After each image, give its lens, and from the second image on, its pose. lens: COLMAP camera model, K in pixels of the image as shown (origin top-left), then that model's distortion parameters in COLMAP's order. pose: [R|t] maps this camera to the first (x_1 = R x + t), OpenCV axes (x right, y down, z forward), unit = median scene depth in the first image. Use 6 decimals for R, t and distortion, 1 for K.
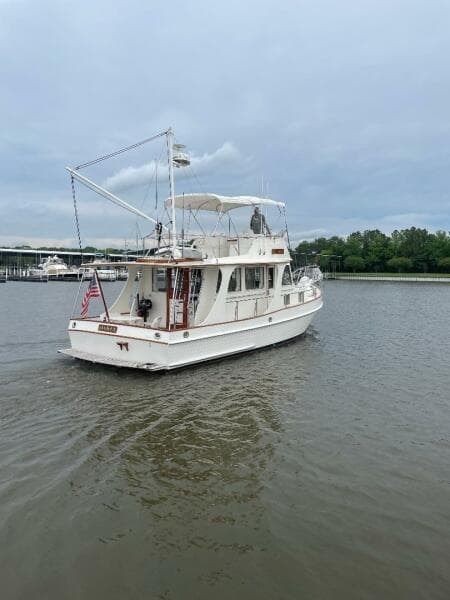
lens RADIAL K [[439.4, 0, 225.0], [0, 439.4, 300.0], [0, 0, 1]] dist [-0.000045, -0.000111]
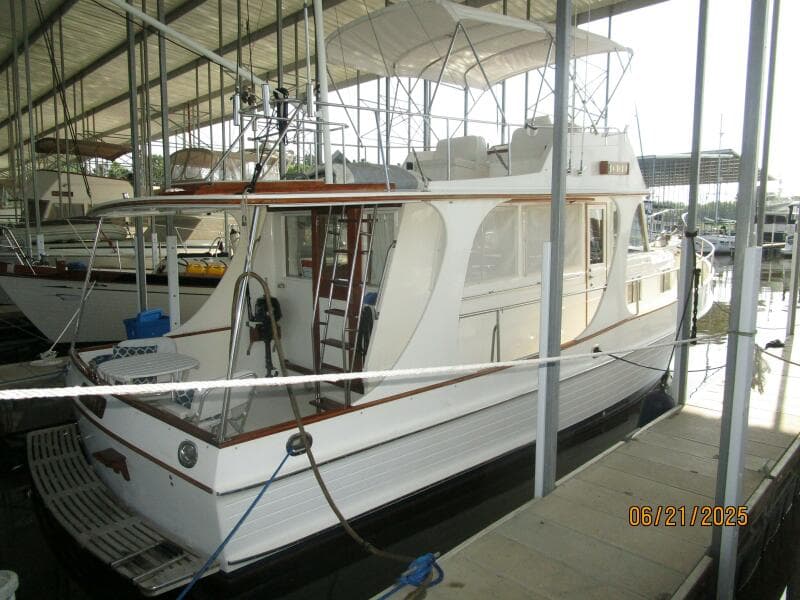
lens RADIAL K [[585.9, 0, 400.0], [0, 585.9, 300.0], [0, 0, 1]] dist [-0.000045, -0.000111]
pose [[0.982272, -0.000860, -0.187459, 0.037251], [0.010280, 0.998732, 0.049284, -0.025943], [0.187179, -0.050337, 0.981035, 0.550889]]
